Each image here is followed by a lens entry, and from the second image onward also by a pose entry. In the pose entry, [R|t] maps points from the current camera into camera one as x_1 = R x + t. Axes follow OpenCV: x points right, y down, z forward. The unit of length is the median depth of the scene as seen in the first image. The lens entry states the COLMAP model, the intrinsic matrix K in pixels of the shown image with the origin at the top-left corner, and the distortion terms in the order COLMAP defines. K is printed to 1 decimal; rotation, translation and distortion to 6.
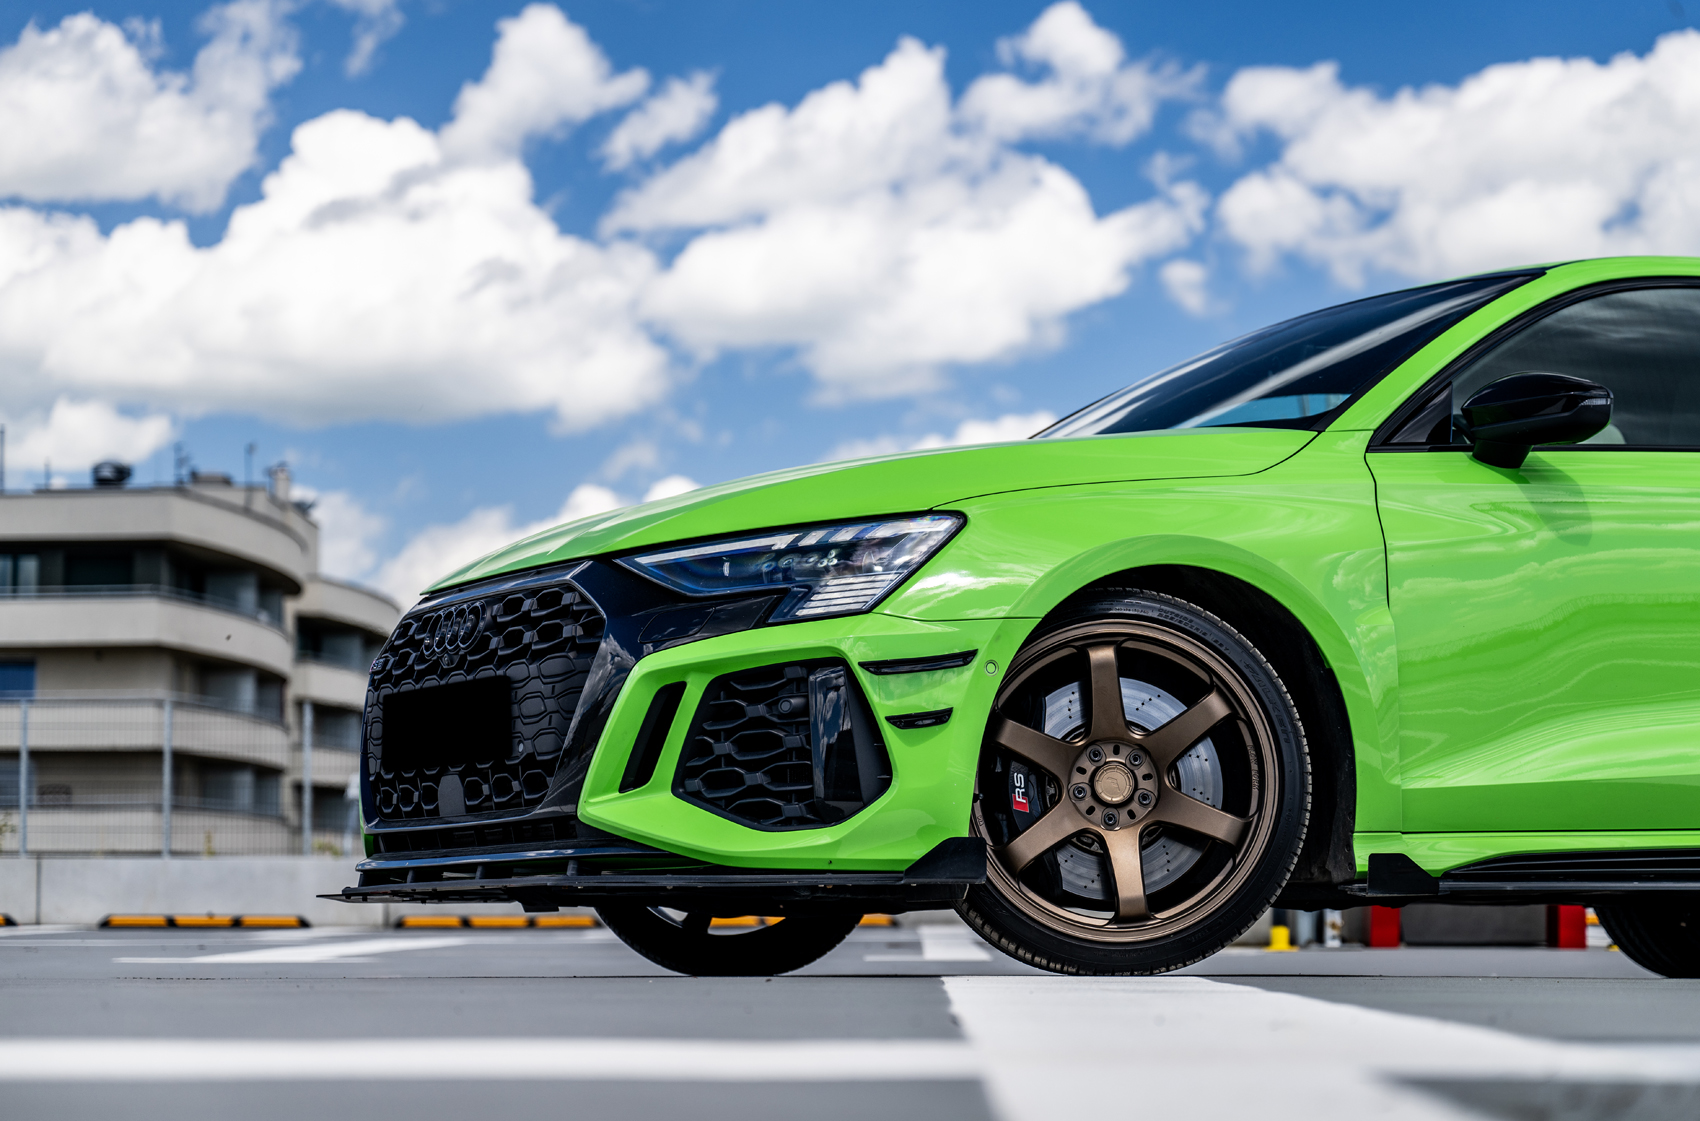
lens RADIAL K [[3412.7, 0, 852.5], [0, 3412.7, 567.2], [0, 0, 1]] dist [0.072761, 0.000000]
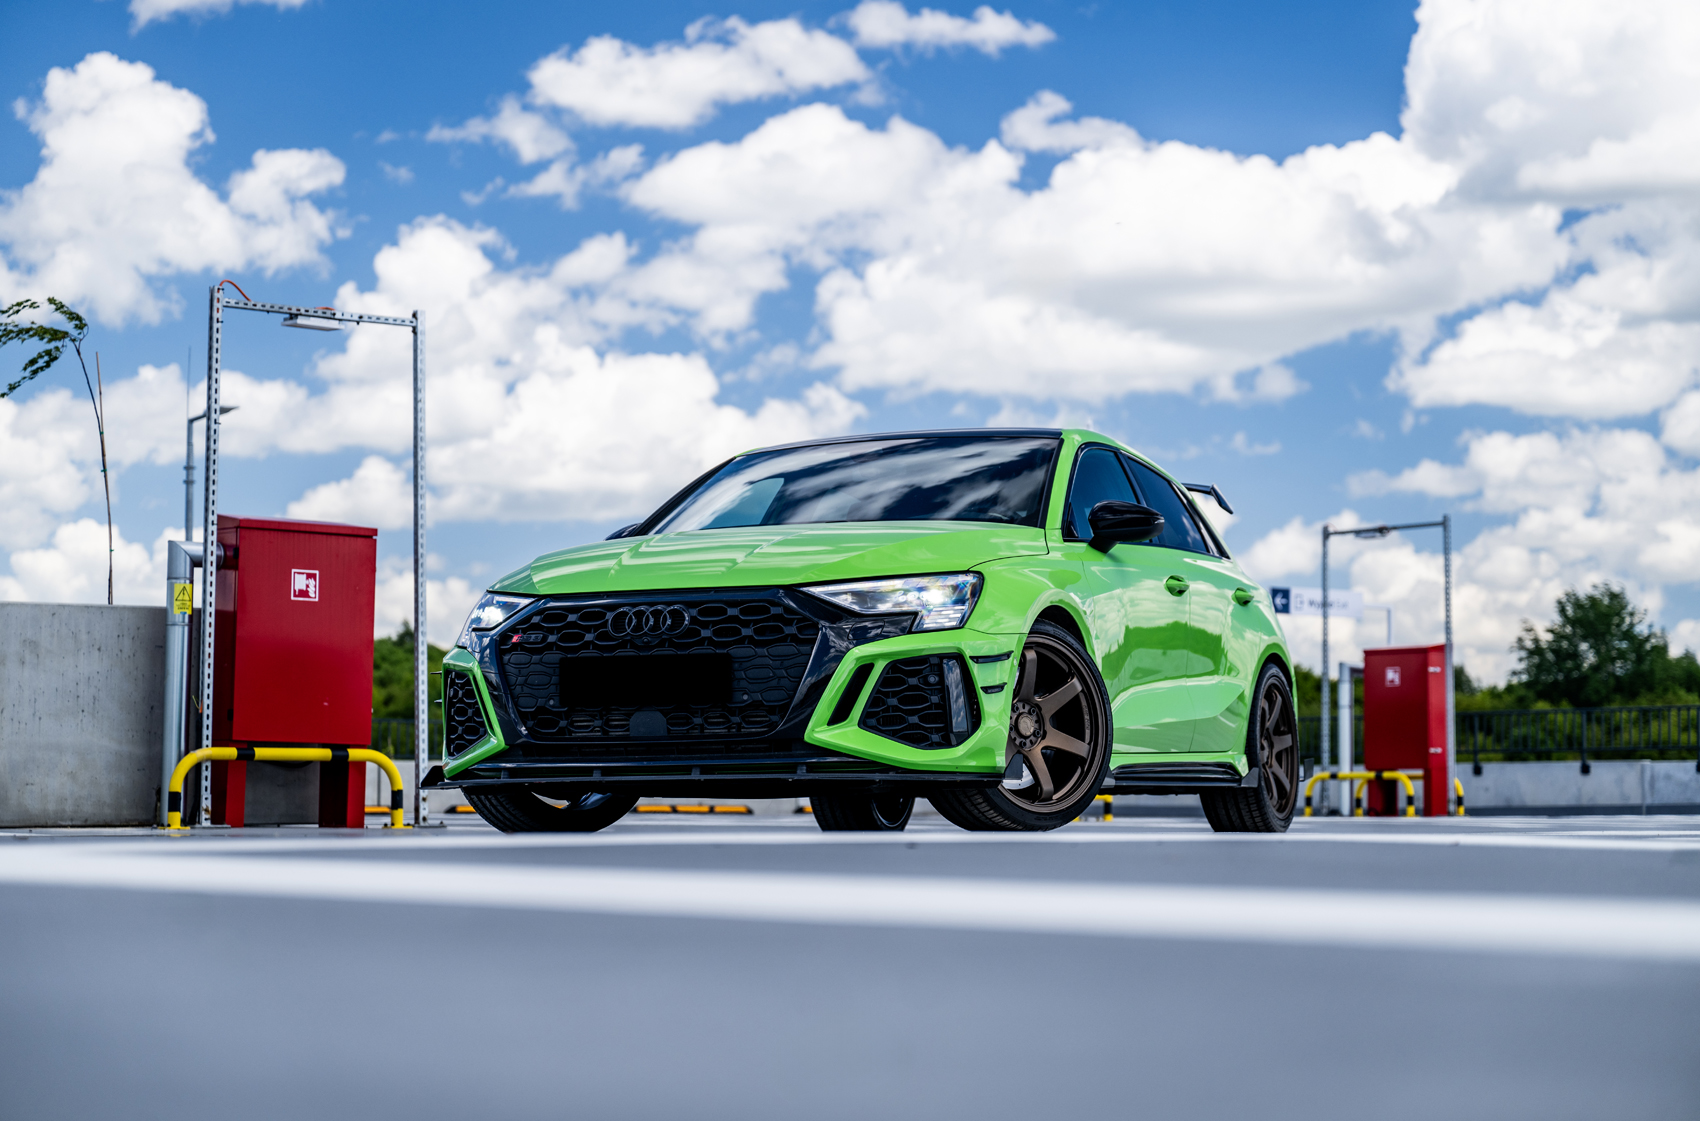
lens RADIAL K [[3412.7, 0, 843.7], [0, 3412.7, 560.9], [0, 0, 1]] dist [0.072761, 0.000000]
pose [[0.746514, 0.046997, 0.663708, -1.216624], [-0.067513, 0.997704, 0.005289, -0.026476], [-0.661936, -0.048758, 0.747973, -0.287392]]
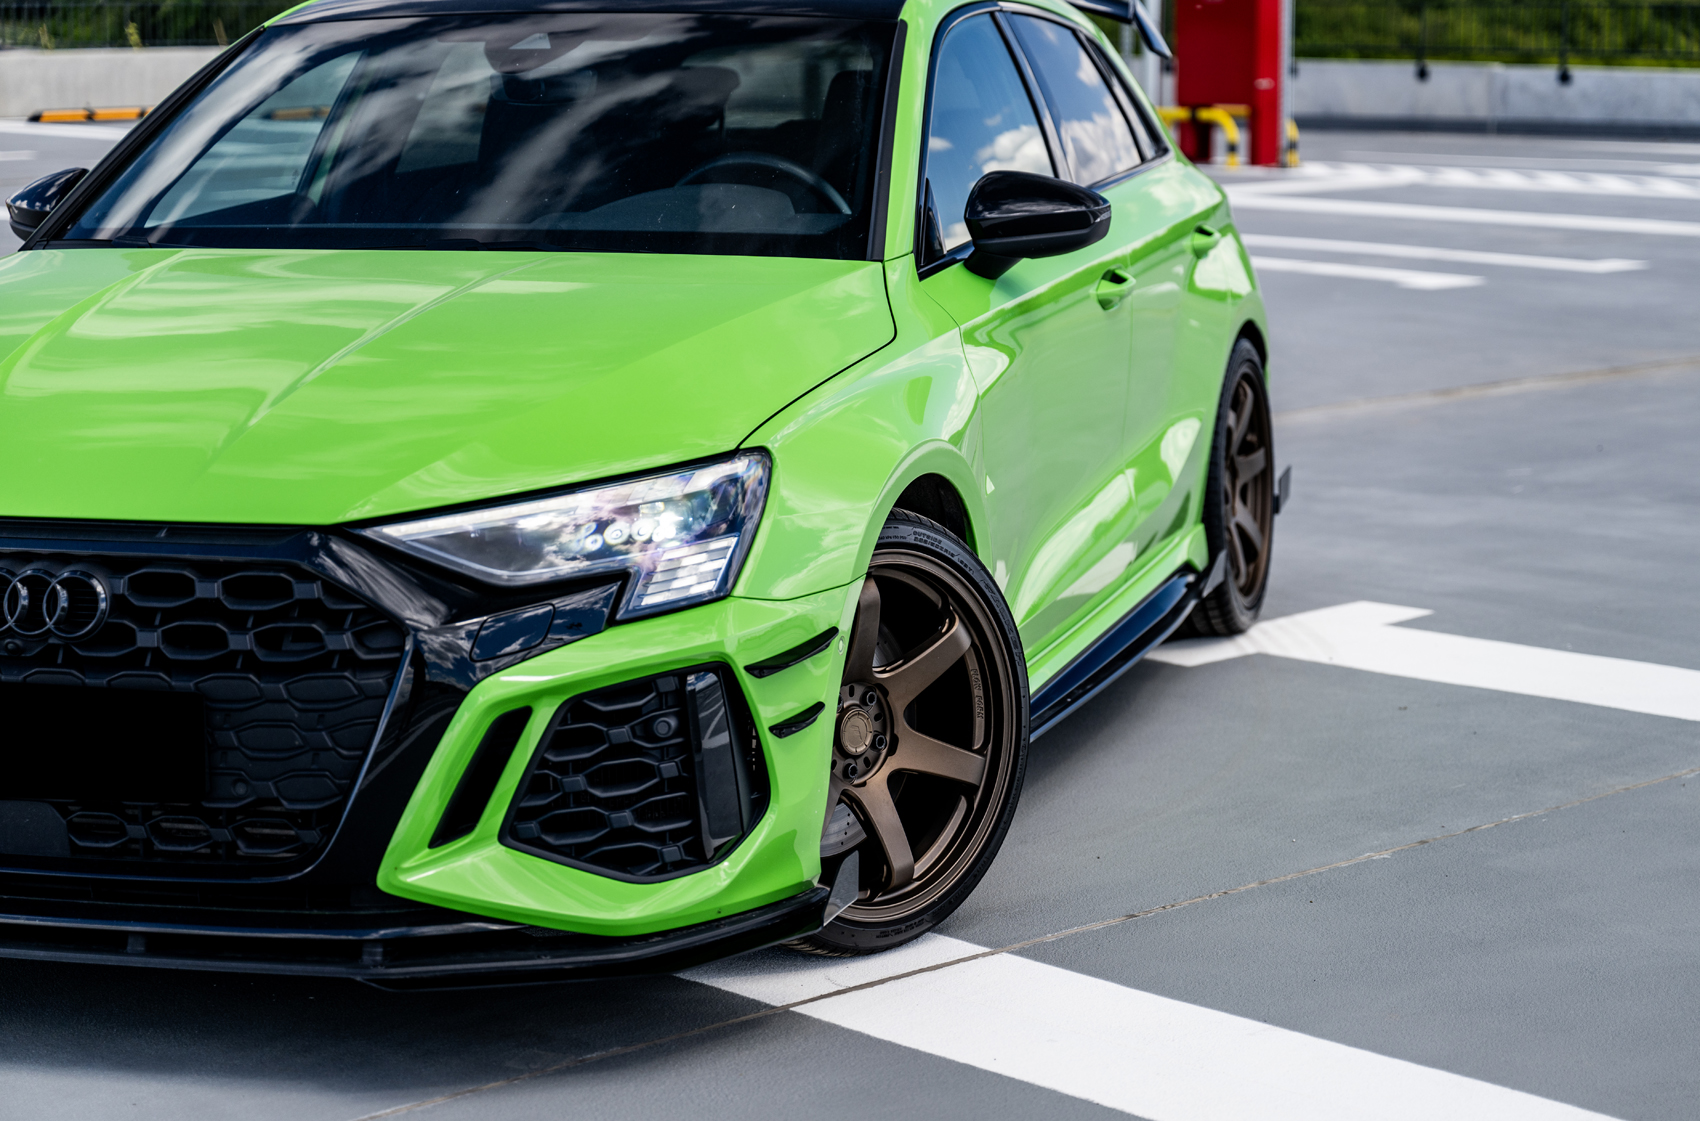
lens RADIAL K [[3412.7, 0, 803.6], [0, 3412.7, 622.1], [0, 0, 1]] dist [0.072761, 0.000000]
pose [[0.697279, -0.132310, 0.704483, -0.548097], [-0.078467, 0.962821, 0.258494, -0.189340], [-0.712492, -0.235521, 0.660973, 0.449896]]
